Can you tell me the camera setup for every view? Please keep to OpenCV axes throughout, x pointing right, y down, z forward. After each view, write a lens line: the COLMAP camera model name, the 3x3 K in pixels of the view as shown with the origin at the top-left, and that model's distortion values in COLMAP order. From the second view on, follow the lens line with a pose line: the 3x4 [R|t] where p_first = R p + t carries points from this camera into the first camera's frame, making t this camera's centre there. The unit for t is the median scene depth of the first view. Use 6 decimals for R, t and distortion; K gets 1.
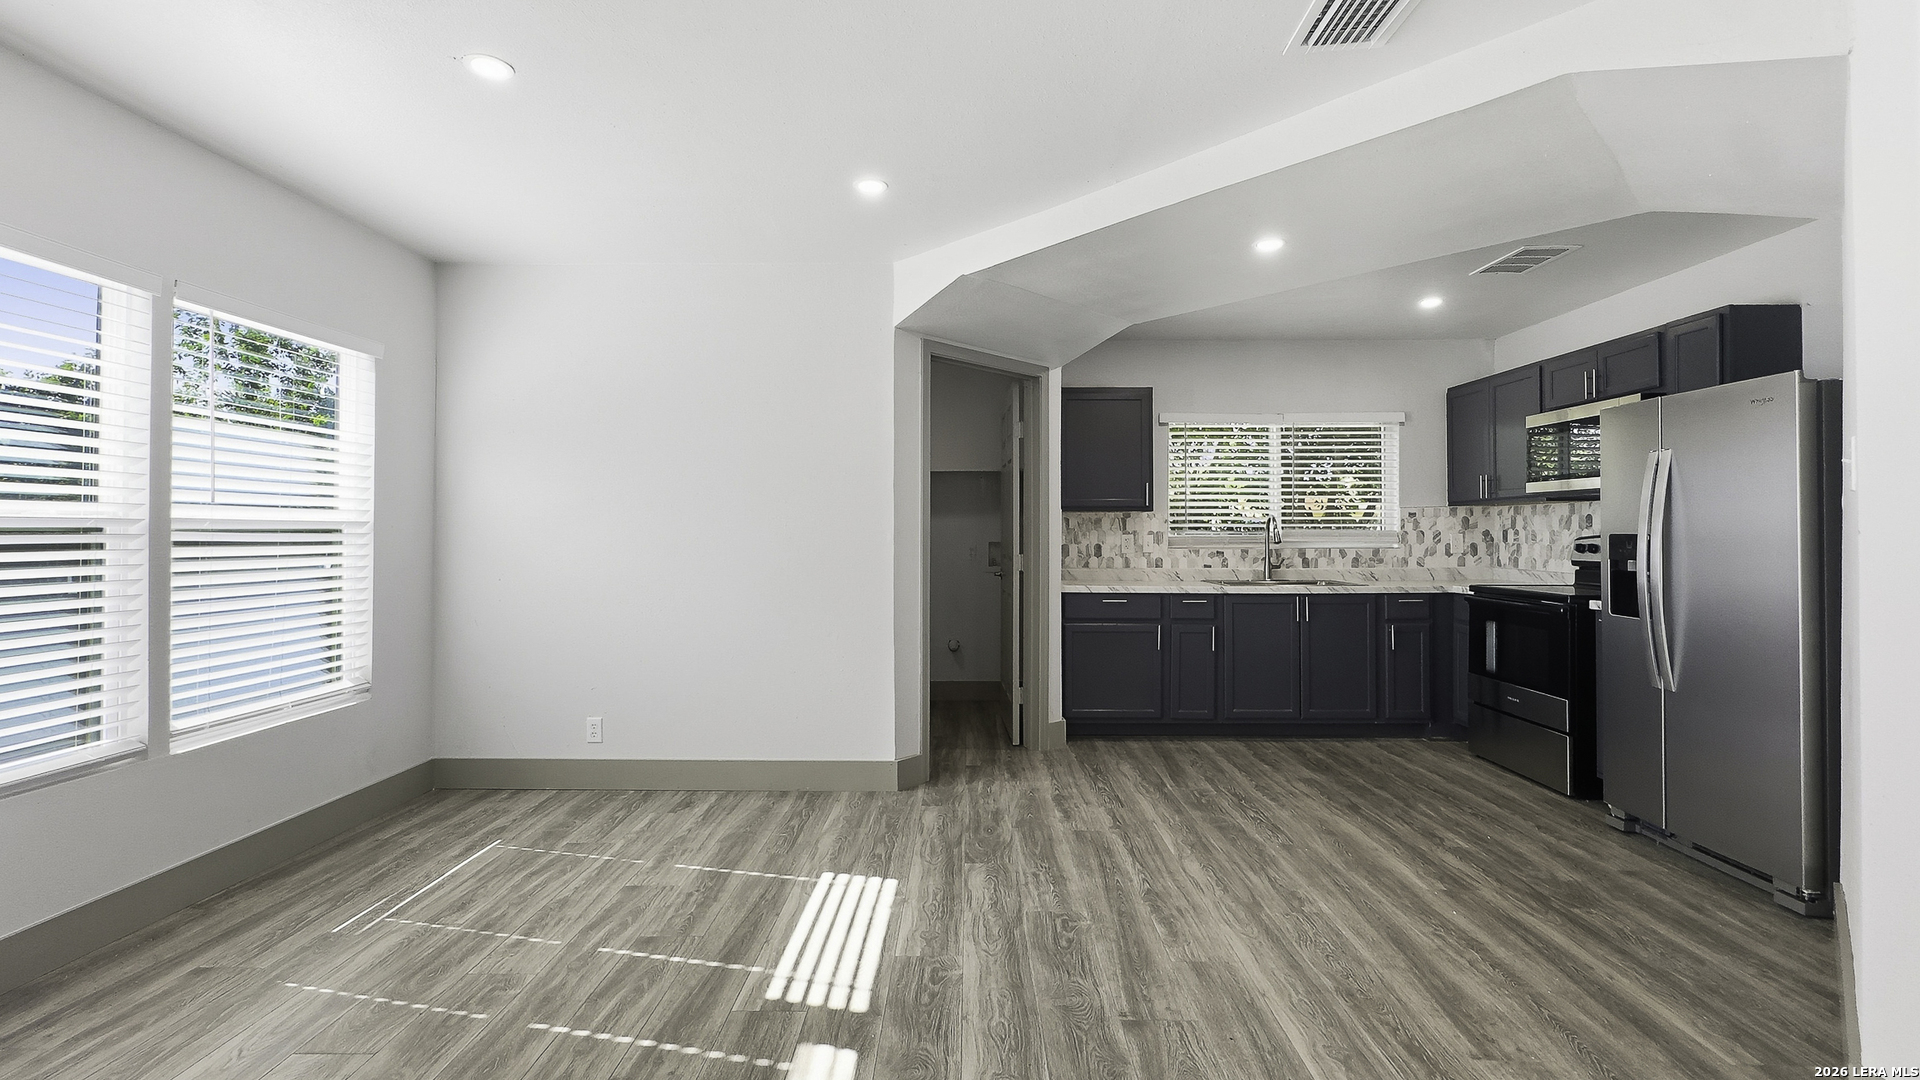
lens RADIAL K [[835.7, 0, 950.2], [0, 835.7, 528.2], [0, 0, 1]] dist [-0.000487, 0.000100]
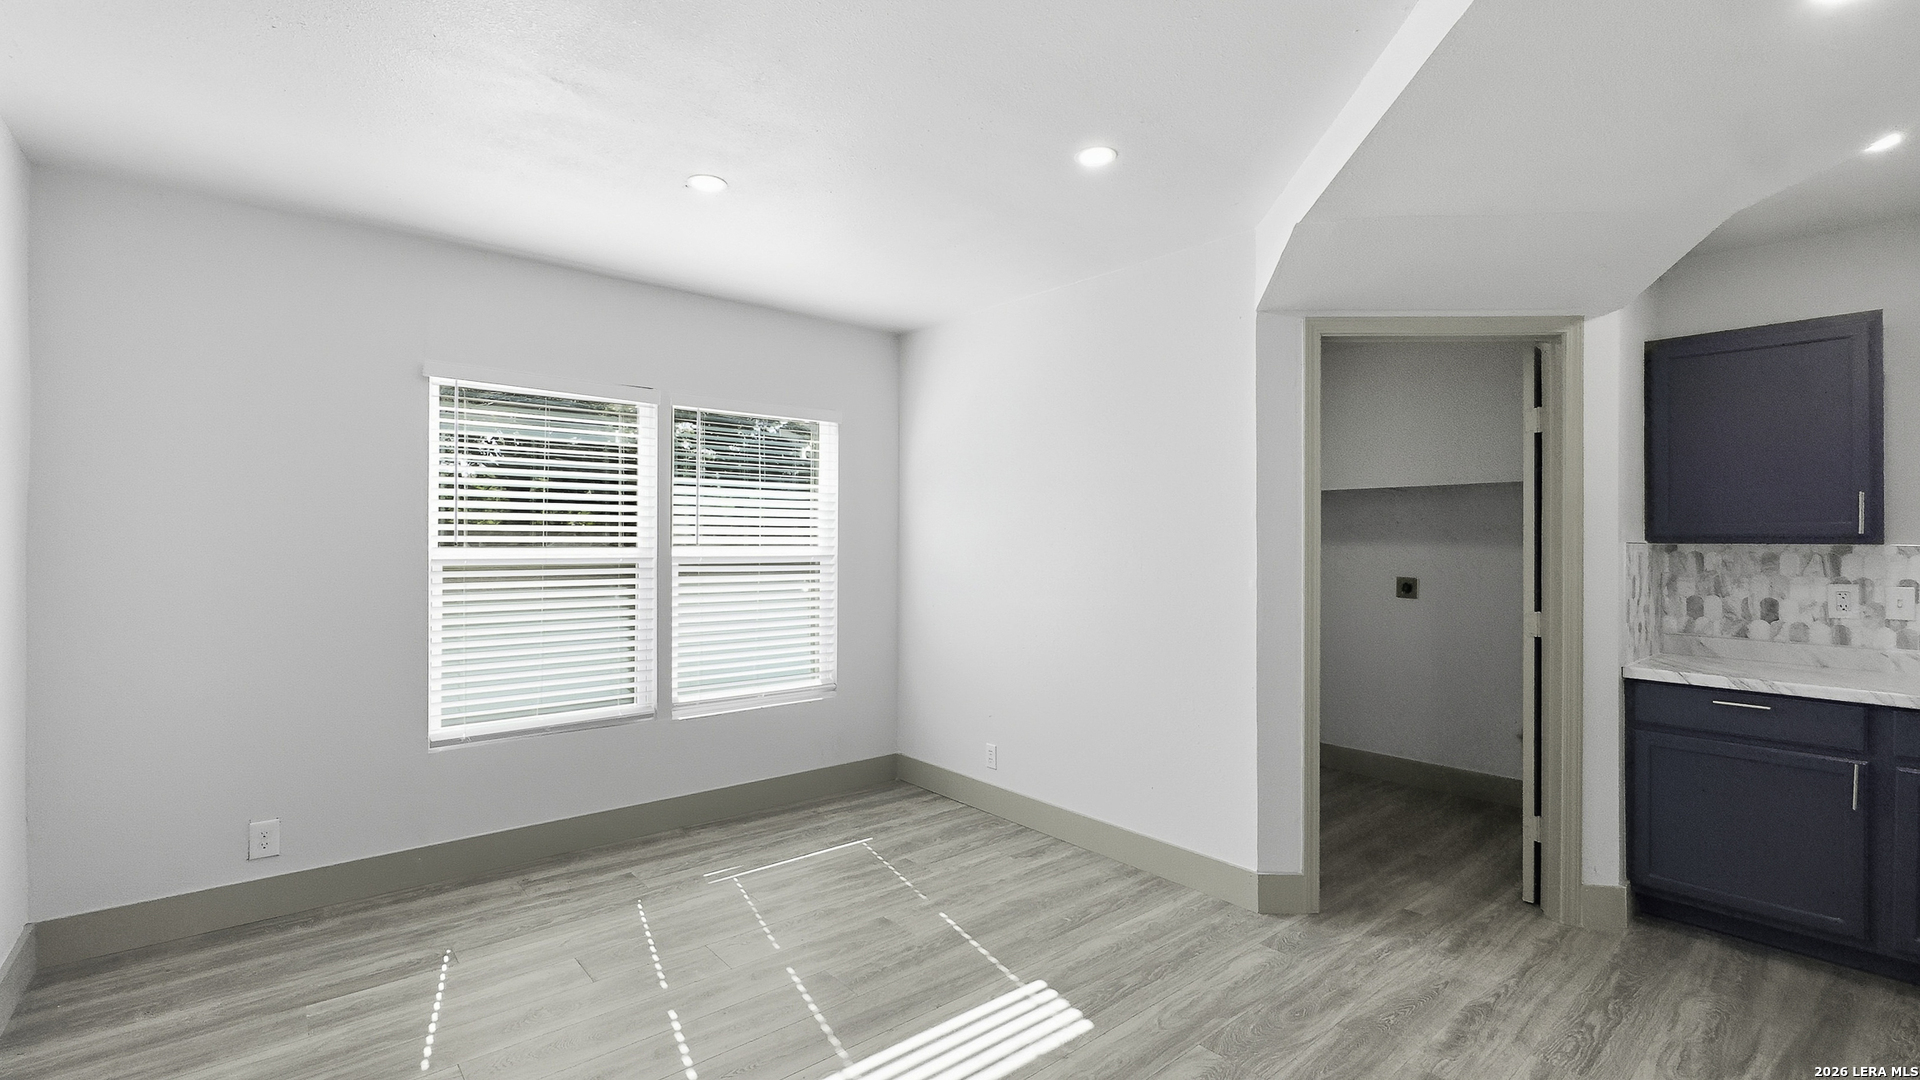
lens RADIAL K [[830.9, 0, 960.0], [0, 830.9, 540.0], [0, 0, 1]] dist [-0.002664, -0.000174]
pose [[0.663543, 0.001641, -0.748136, 0.359782], [-0.002001, 0.999998, 0.000418, -0.031831], [0.748135, 0.001220, 0.663545, 0.314488]]
